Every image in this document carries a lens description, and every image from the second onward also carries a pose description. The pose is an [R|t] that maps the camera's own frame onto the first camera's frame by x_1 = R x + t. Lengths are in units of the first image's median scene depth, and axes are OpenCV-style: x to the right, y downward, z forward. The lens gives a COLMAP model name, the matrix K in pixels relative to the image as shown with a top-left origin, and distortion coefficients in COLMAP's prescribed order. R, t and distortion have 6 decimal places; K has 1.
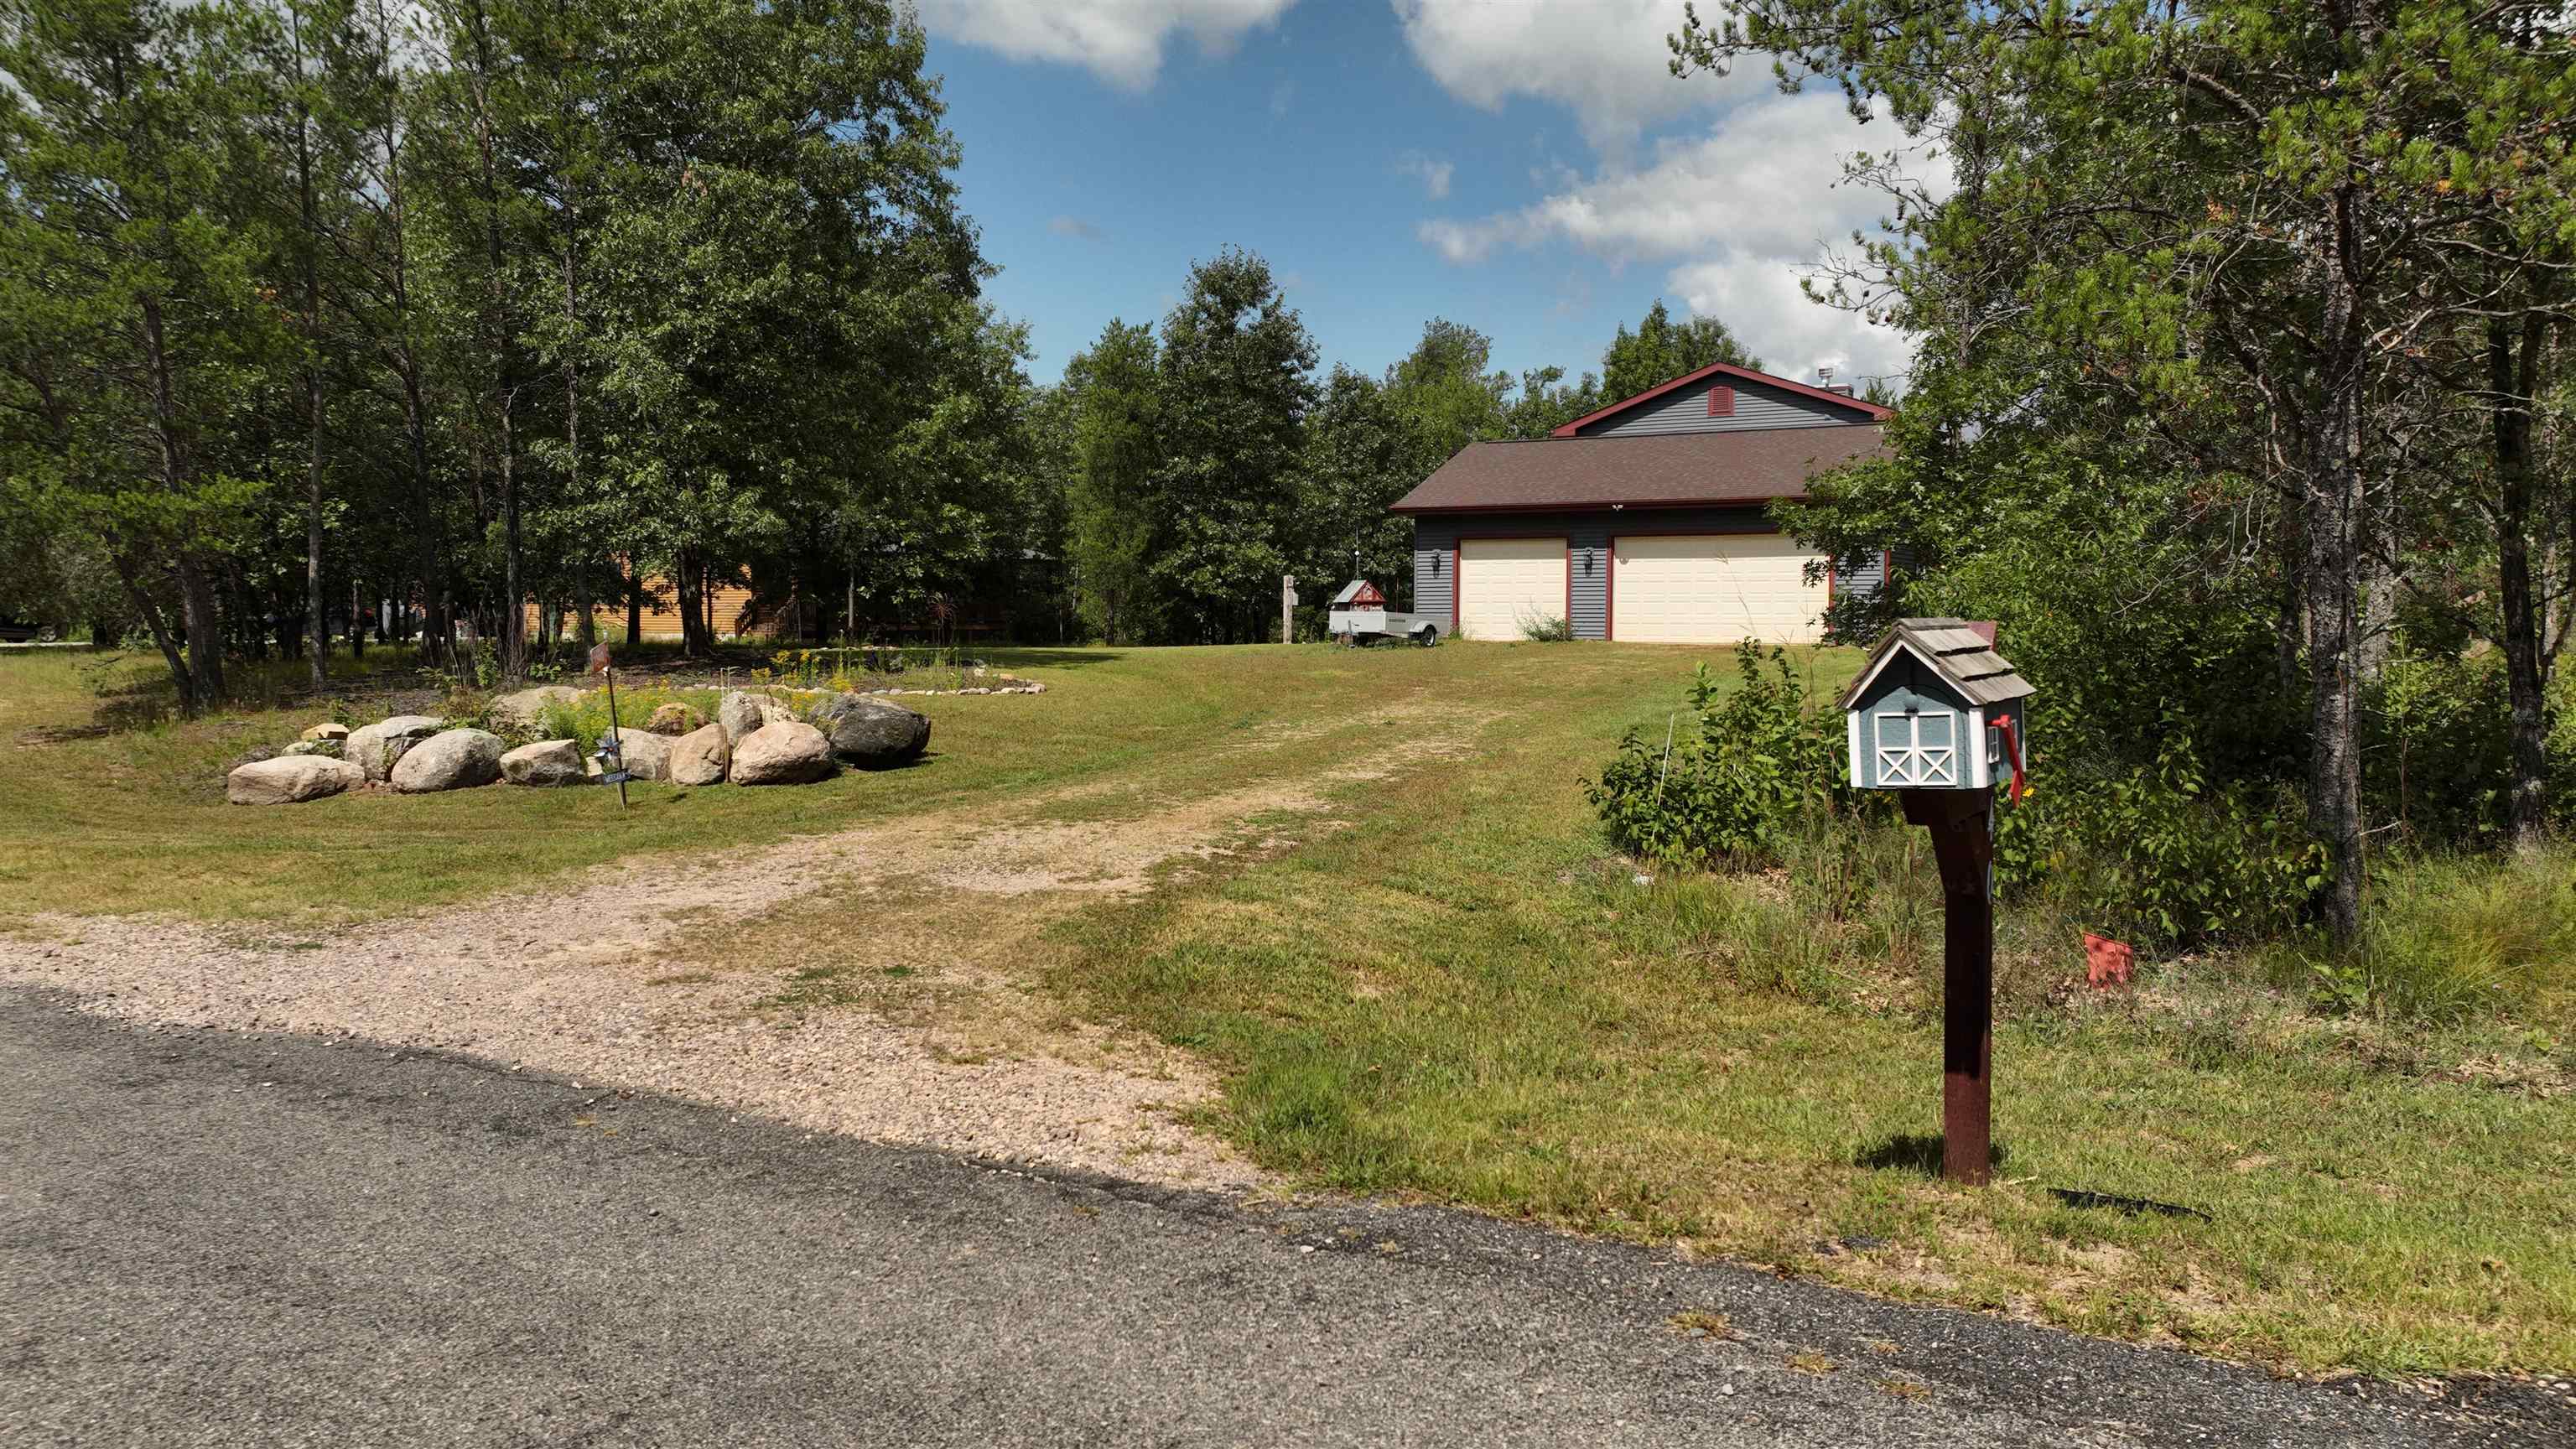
lens RADIAL K [[1830.8, 0, 1281.5], [0, 1830.8, 702.8], [0, 0, 1]] dist [0.002131, 0.010583]
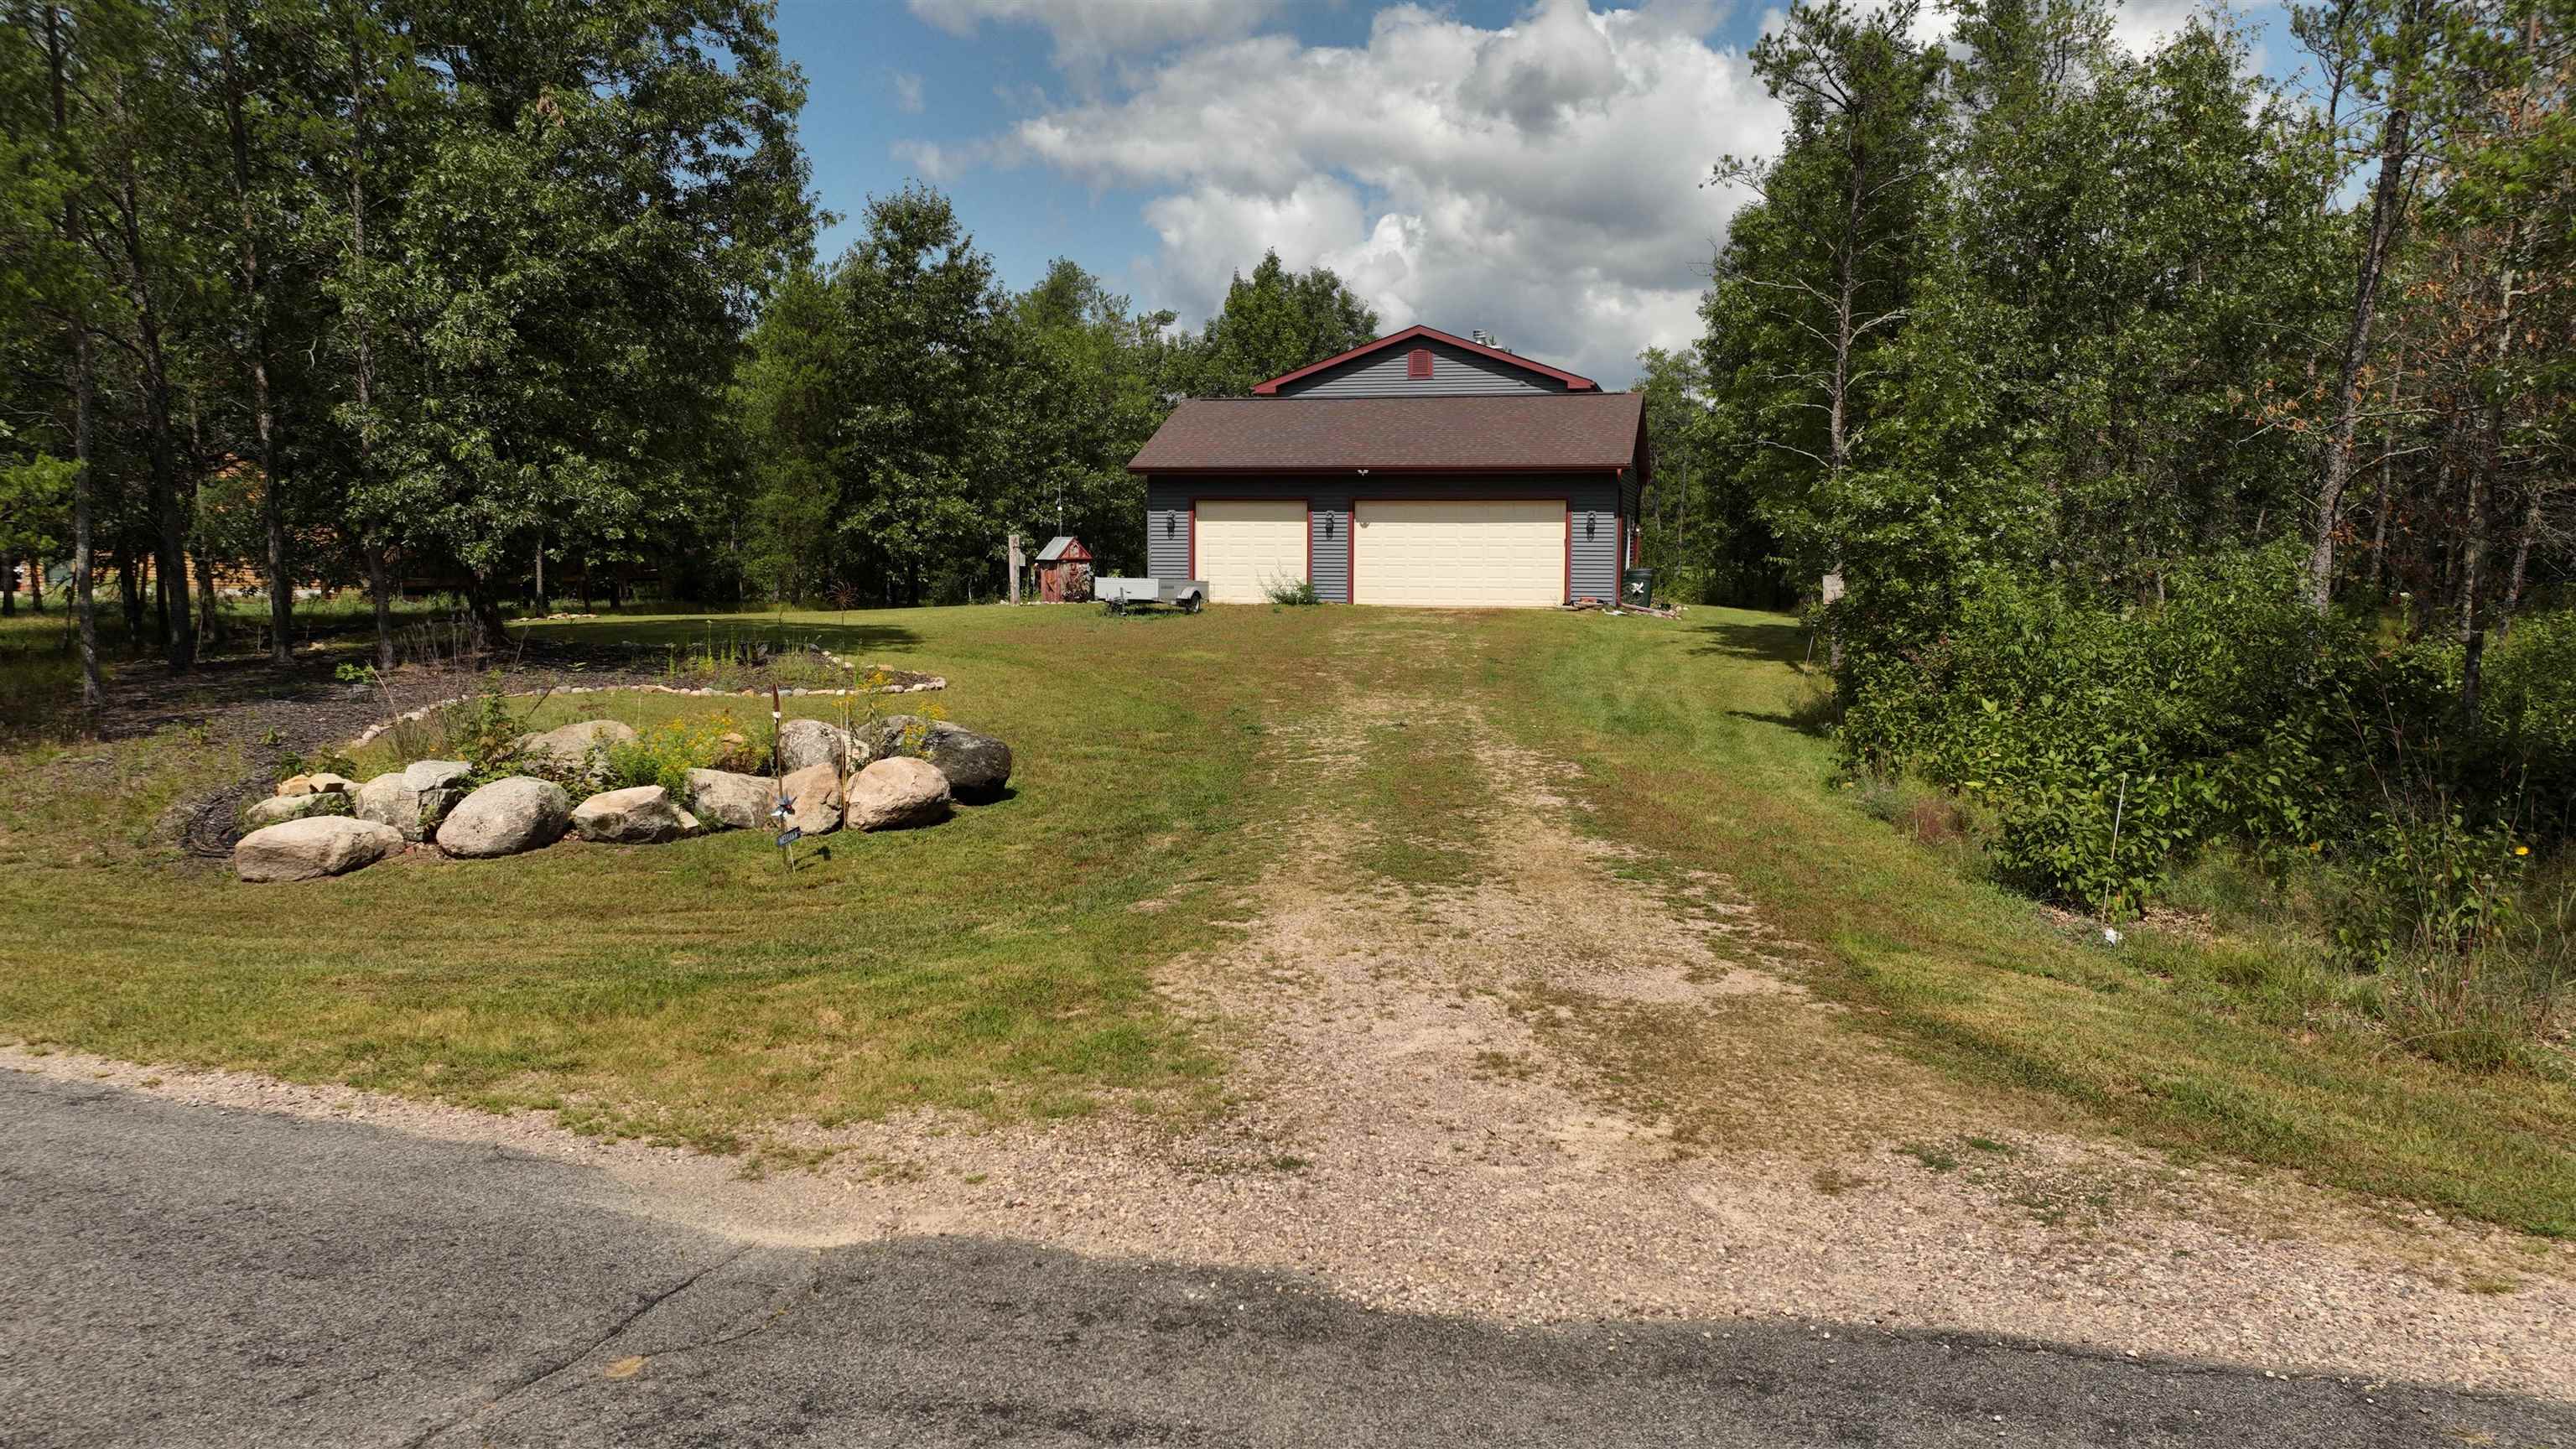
lens RADIAL K [[1830.8, 0, 1288.1], [0, 1830.8, 710.3], [0, 0, 1]] dist [0.002131, 0.010583]
pose [[0.961022, -0.023067, 0.275509, -0.128646], [0.011075, 0.998925, 0.045003, -0.019771], [-0.276251, -0.040198, 0.960244, 0.031318]]
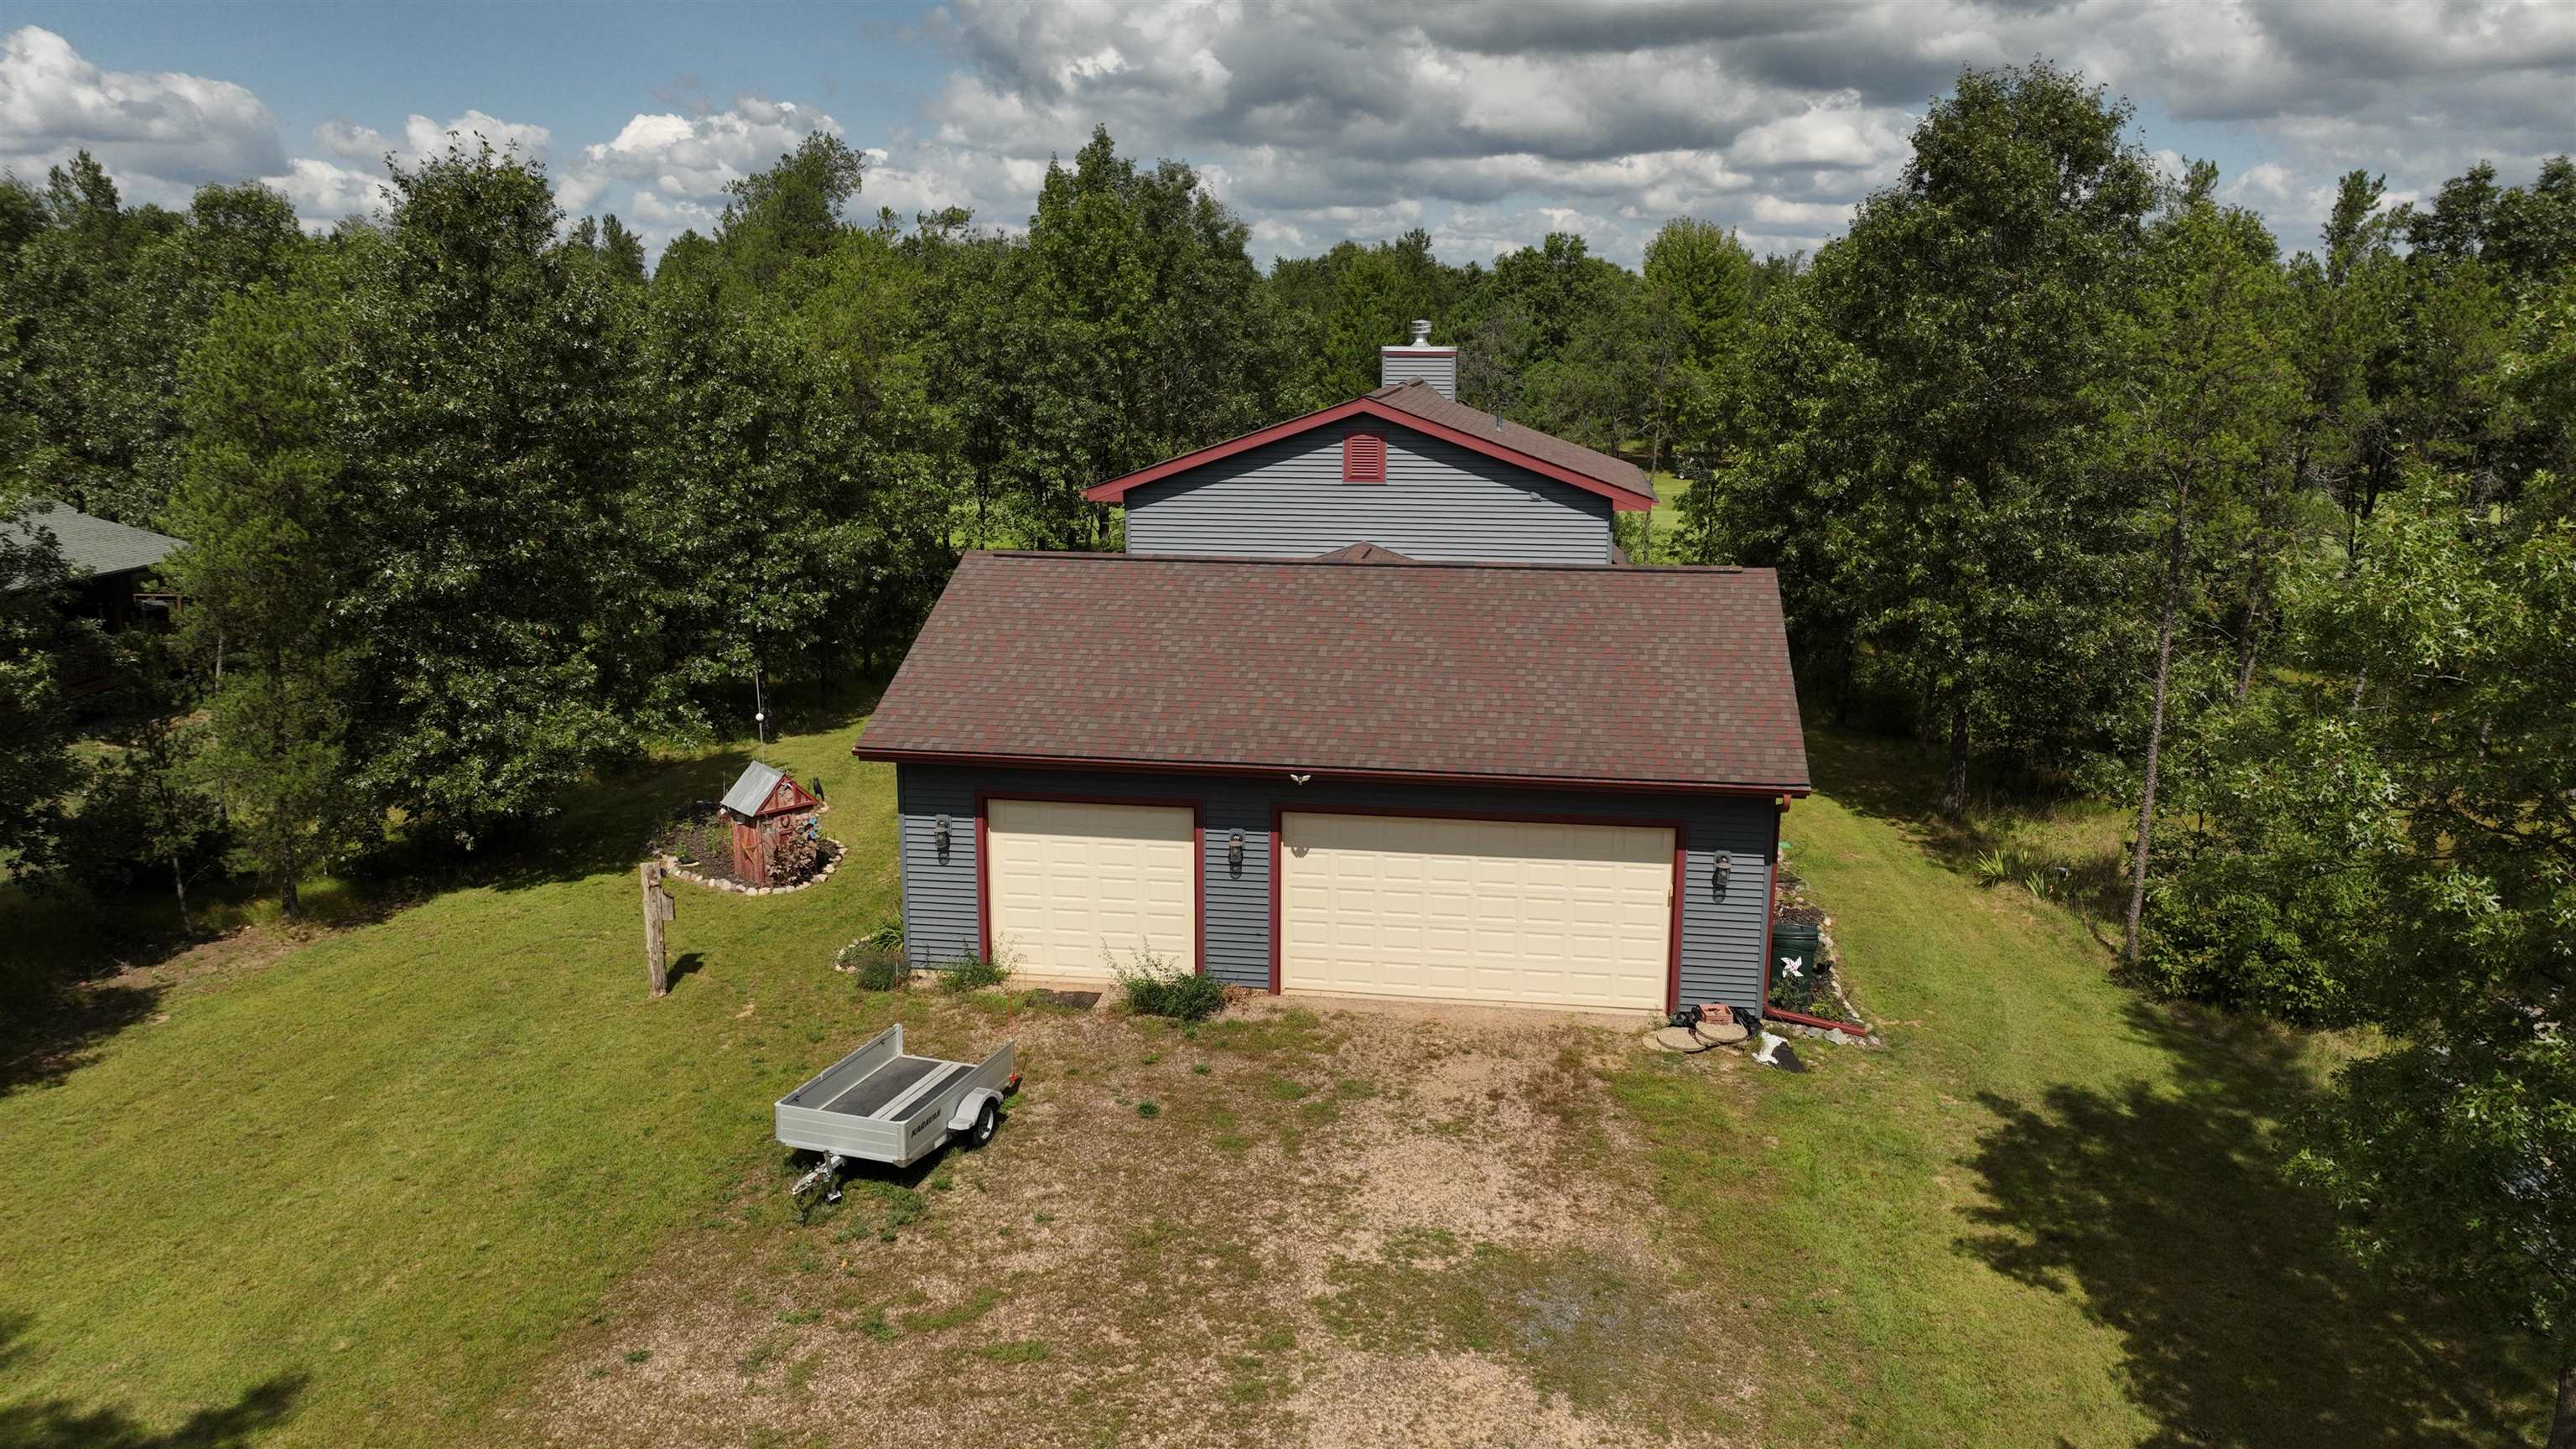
lens RADIAL K [[1830.8, 0, 1307.9], [0, 1830.8, 697.5], [0, 0, 1]] dist [0.002131, 0.010583]
pose [[0.927646, -0.075172, 0.365817, -0.009552], [0.016383, 0.986781, 0.161229, -0.202048], [-0.373102, -0.143570, 0.916615, 0.471576]]
